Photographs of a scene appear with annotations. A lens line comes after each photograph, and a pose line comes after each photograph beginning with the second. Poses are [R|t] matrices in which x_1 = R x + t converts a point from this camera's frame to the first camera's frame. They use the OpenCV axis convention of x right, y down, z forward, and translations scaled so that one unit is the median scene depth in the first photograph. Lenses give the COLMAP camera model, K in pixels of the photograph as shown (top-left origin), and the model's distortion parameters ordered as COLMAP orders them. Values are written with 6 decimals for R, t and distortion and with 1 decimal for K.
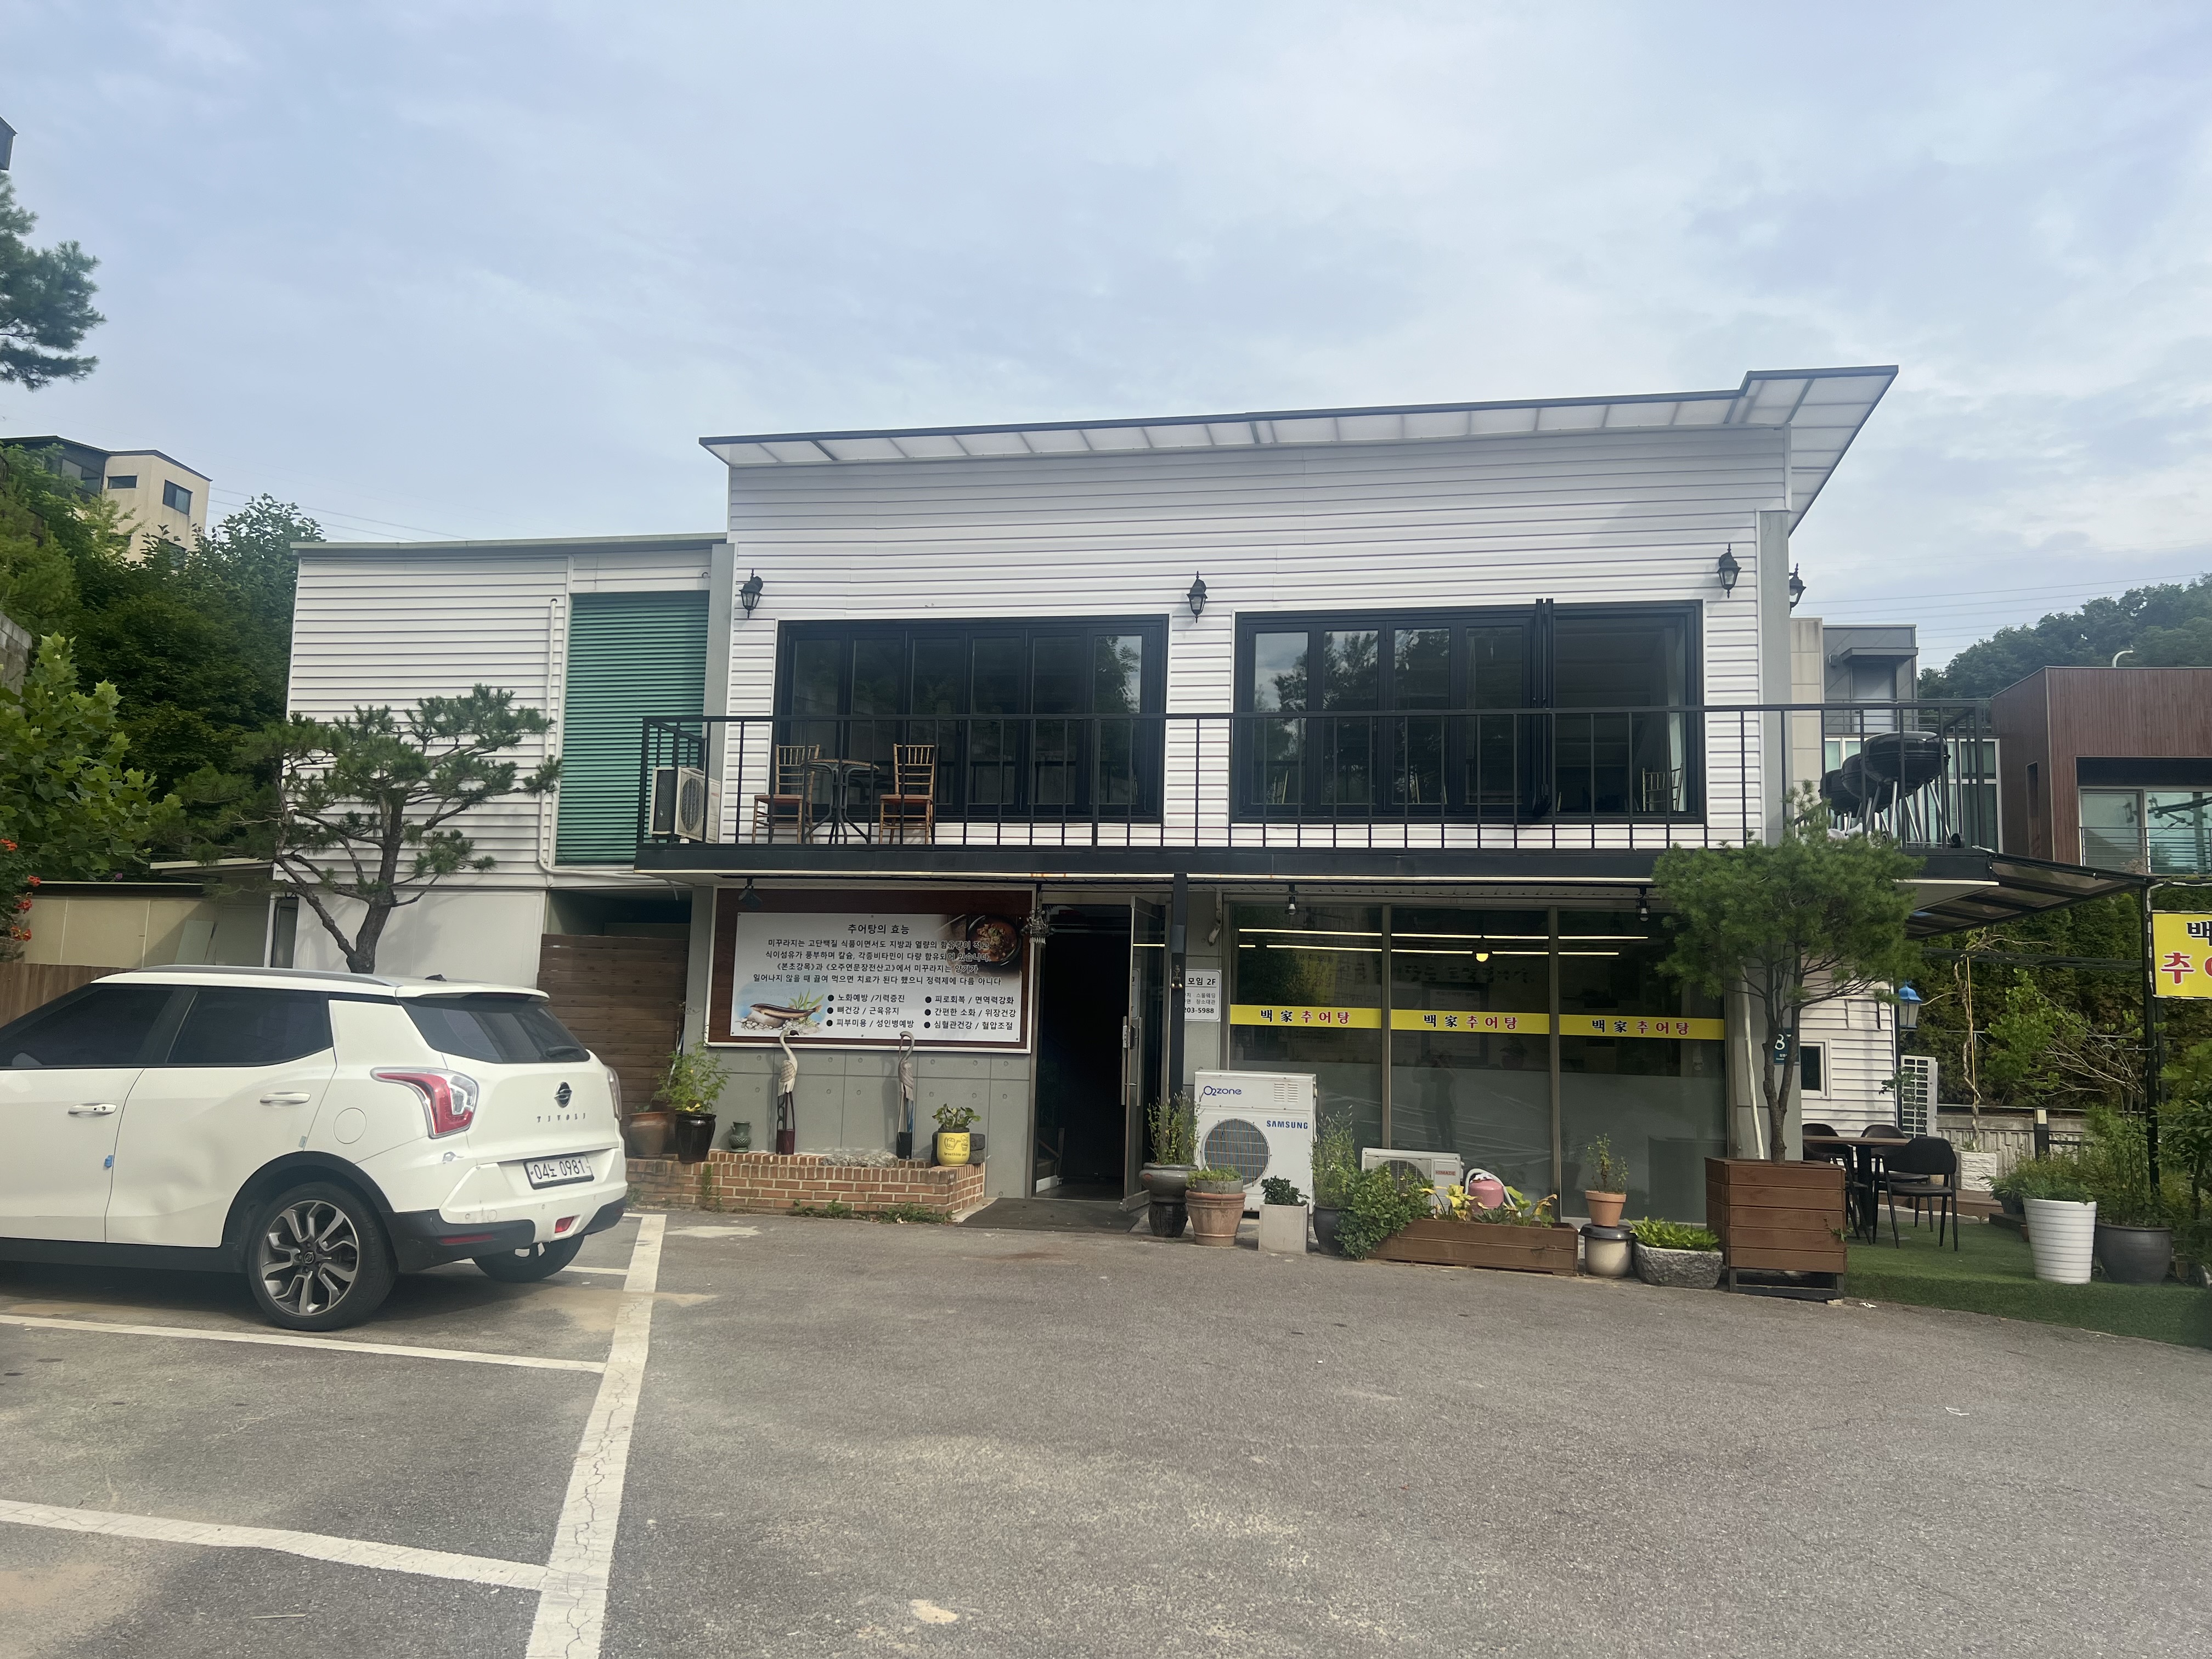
lens RADIAL K [[1678.4, 0, 1120.9], [0, 1678.4, 825.7], [0, 0, 1]] dist [0.061888, -0.003776]
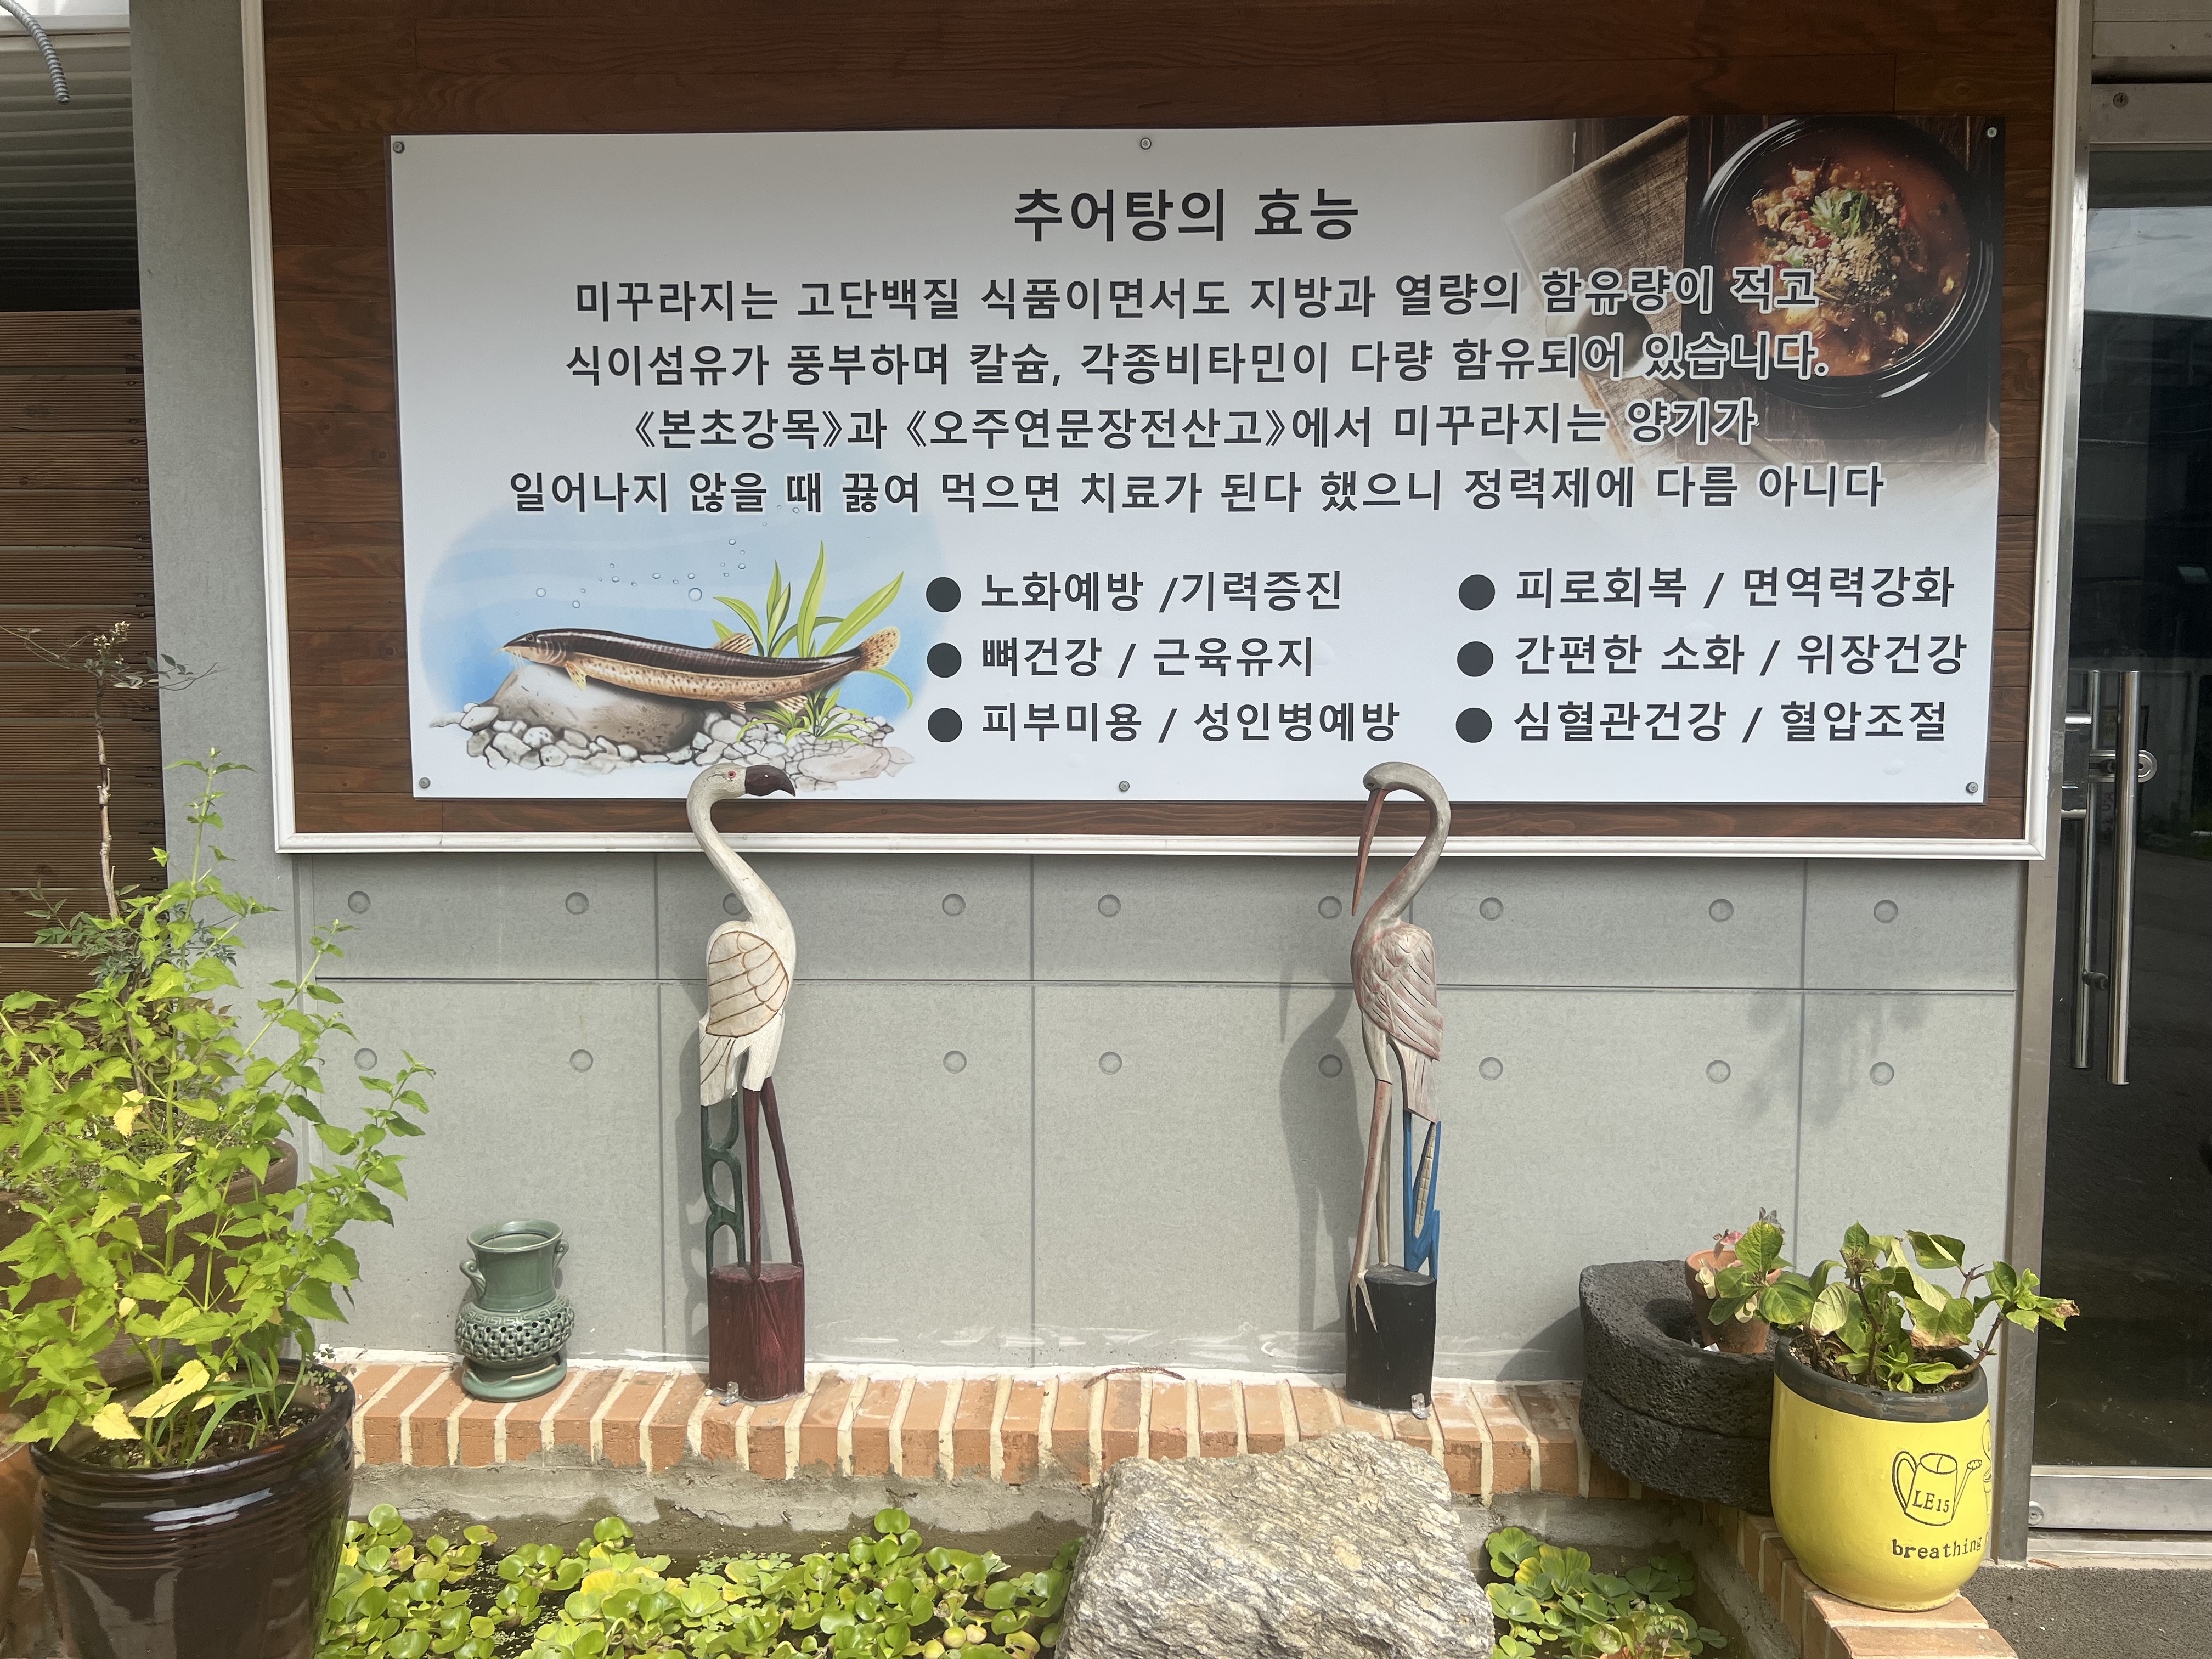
lens RADIAL K [[1678.4, 0, 1099.6], [0, 1678.4, 846.9], [0, 0, 1]] dist [0.061888, -0.003776]
pose [[0.990601, -0.036346, 0.131867, -0.181666], [0.005036, 0.973089, 0.230376, 0.086740], [-0.136691, -0.227547, 0.964126, 0.809615]]
